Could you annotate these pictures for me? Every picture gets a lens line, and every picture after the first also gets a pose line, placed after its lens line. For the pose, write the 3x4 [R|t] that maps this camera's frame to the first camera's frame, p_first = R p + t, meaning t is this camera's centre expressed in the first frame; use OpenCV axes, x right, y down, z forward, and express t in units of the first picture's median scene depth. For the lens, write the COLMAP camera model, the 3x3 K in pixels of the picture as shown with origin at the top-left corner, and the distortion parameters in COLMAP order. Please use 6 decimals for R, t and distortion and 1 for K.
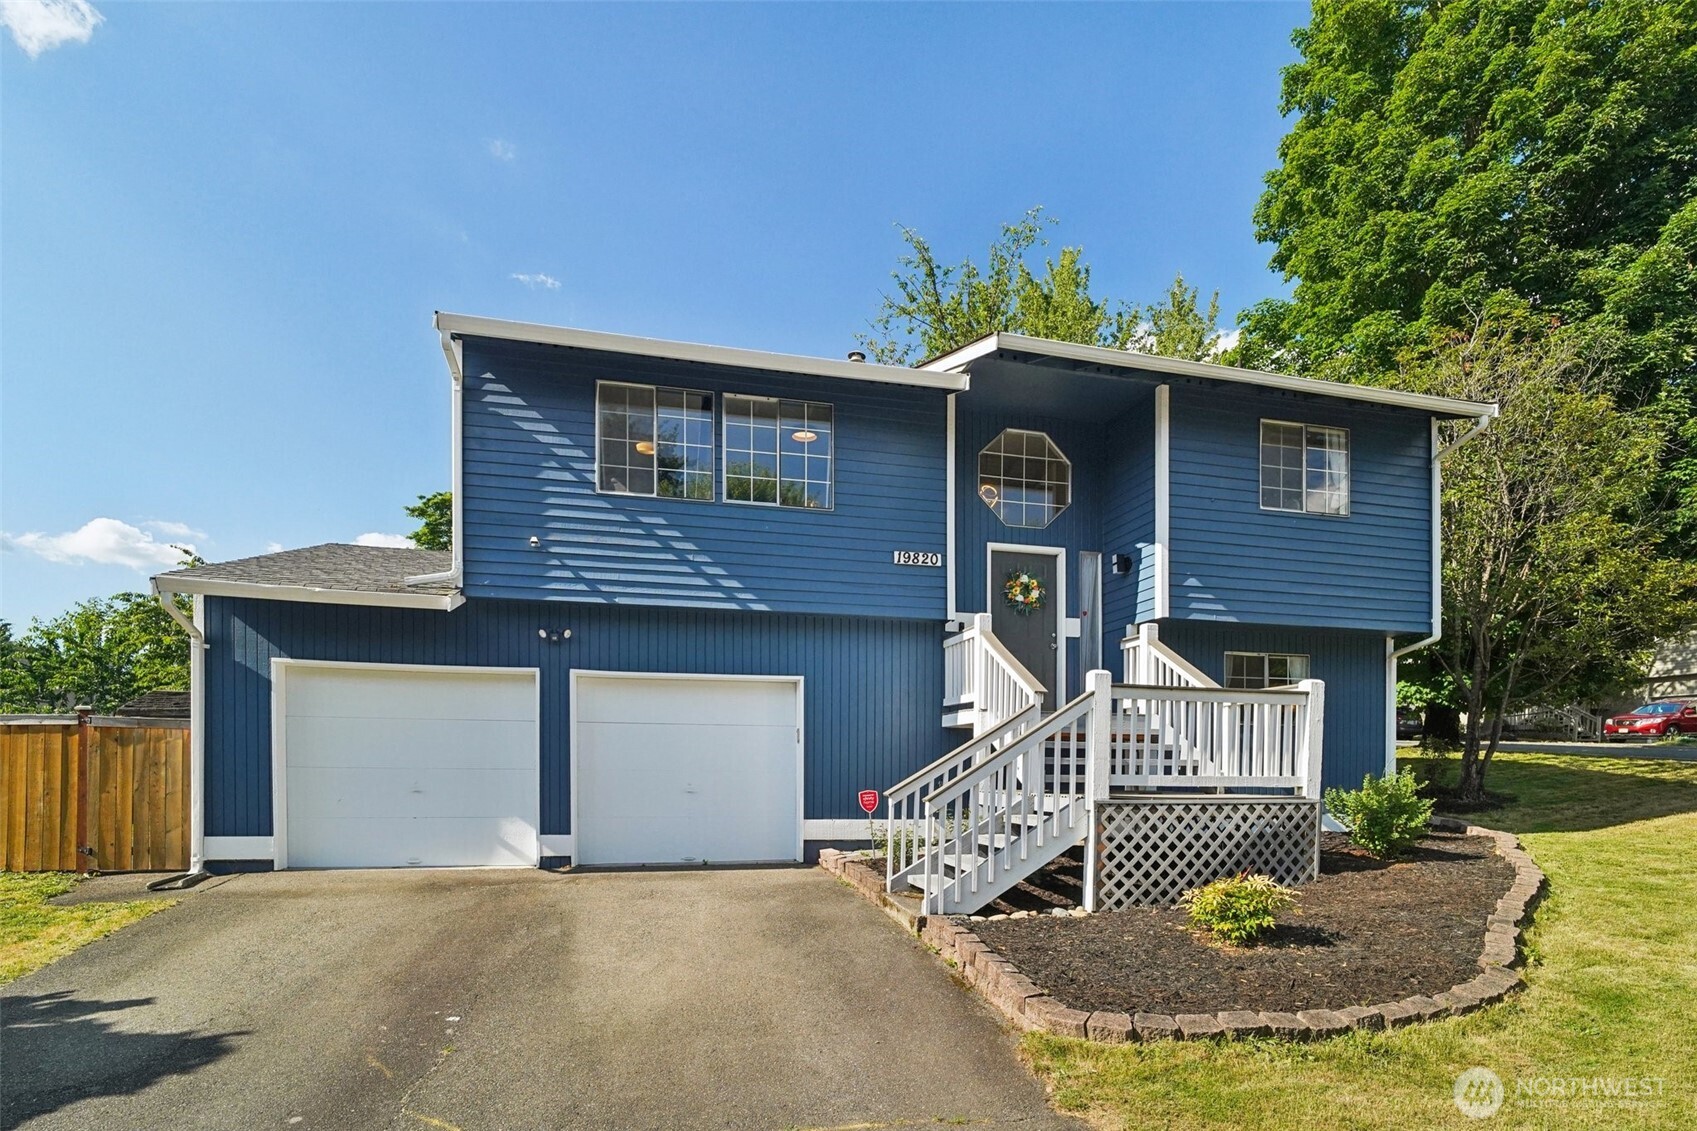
lens RADIAL K [[813.3, 0, 858.3], [0, 813.3, 566.6], [0, 0, 1]] dist [-0.021926, 0.012603]
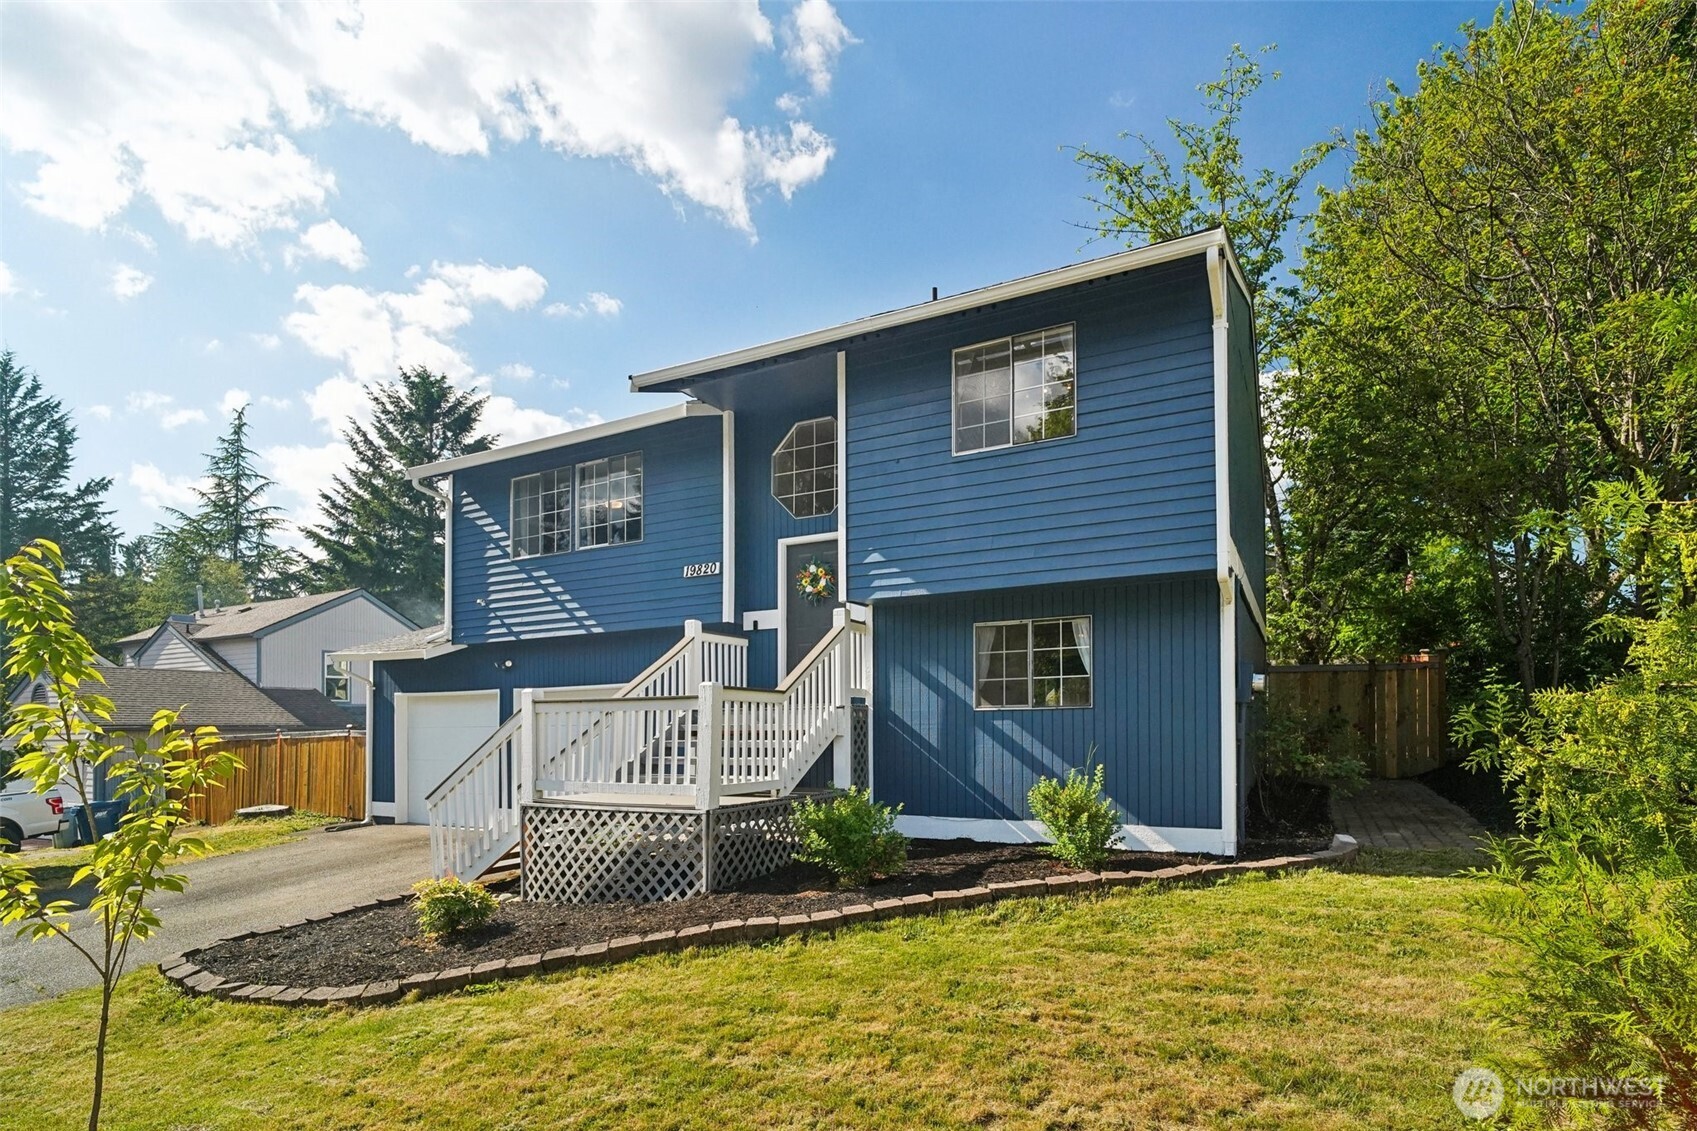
lens RADIAL K [[819.8, 0, 848.2], [0, 819.8, 506.2], [0, 0, 1]] dist [-0.000694, 0.000003]
pose [[0.753313, -0.187071, -0.630496, 1.024724], [0.176662, 0.981015, -0.079996, 0.032219], [0.633491, -0.051123, 0.772060, 0.285075]]
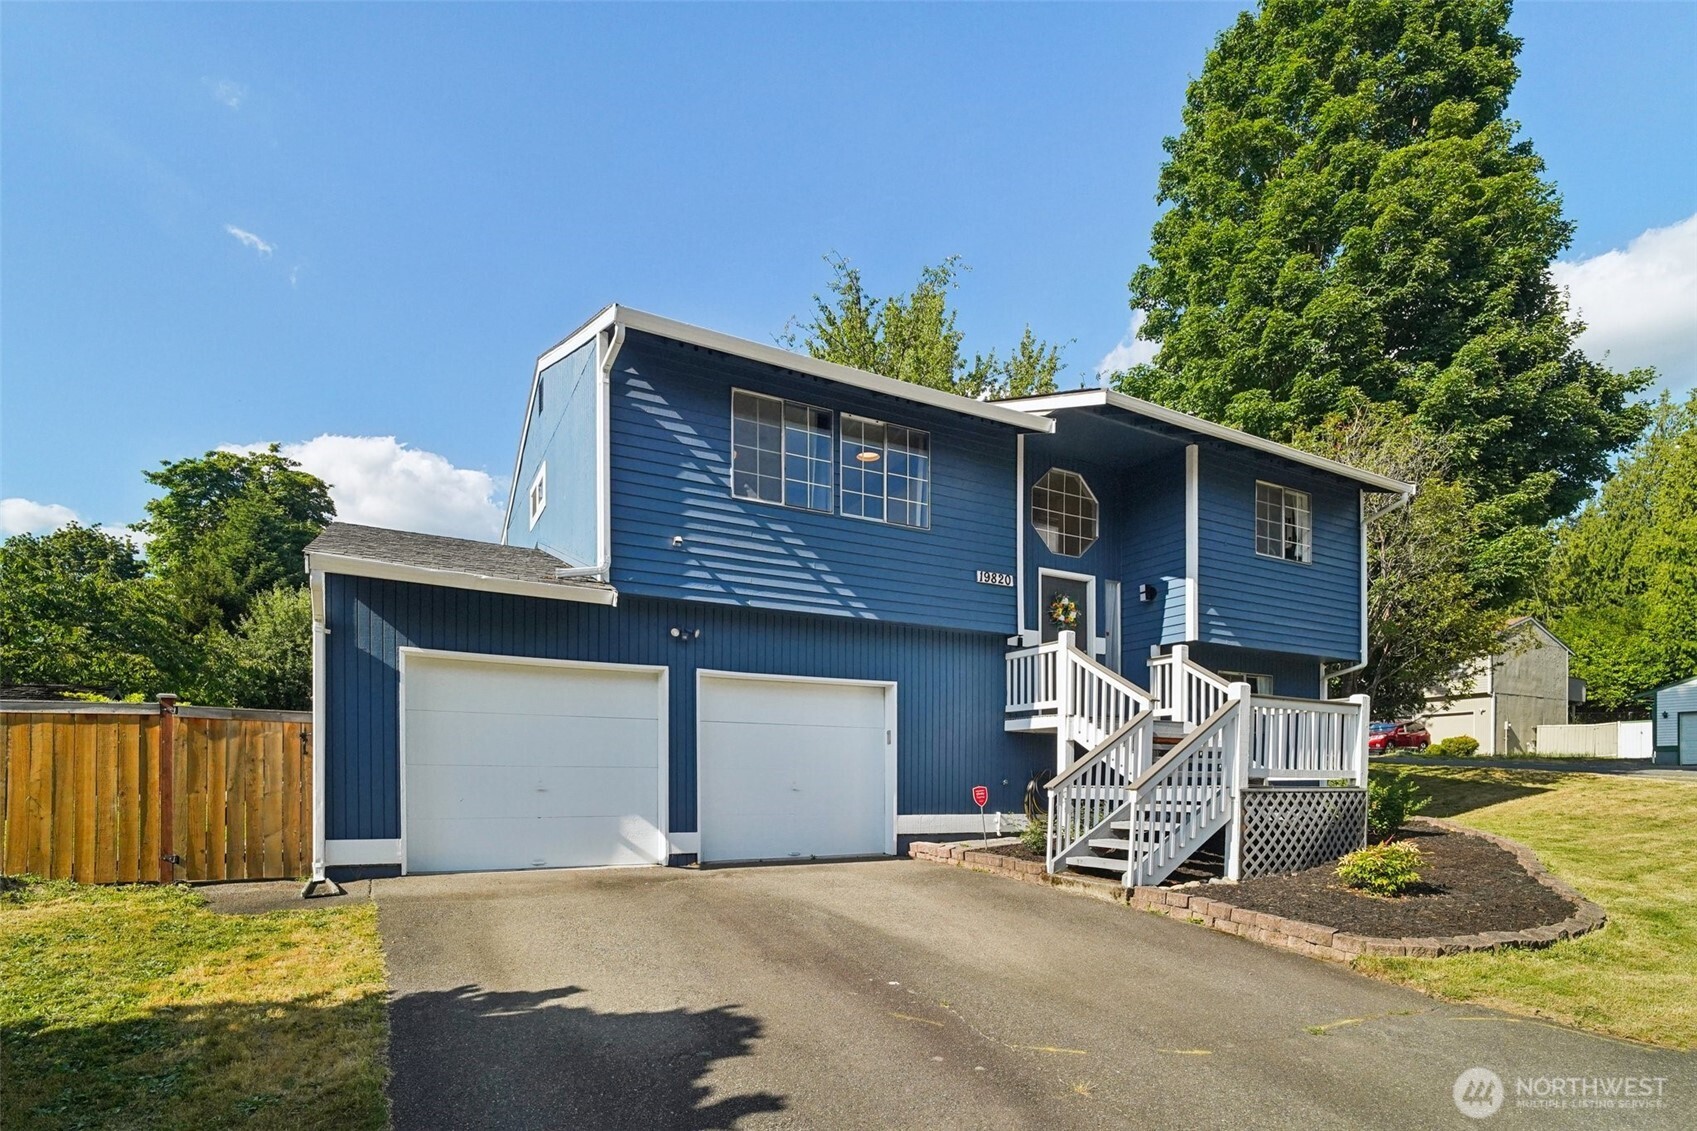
lens RADIAL K [[813.3, 0, 858.3], [0, 813.3, 566.6], [0, 0, 1]] dist [-0.021926, 0.012603]
pose [[0.966687, 0.062351, 0.248251, -0.414532], [-0.059770, 0.998051, -0.017927, 0.005137], [-0.248885, 0.002491, 0.968530, -0.032854]]
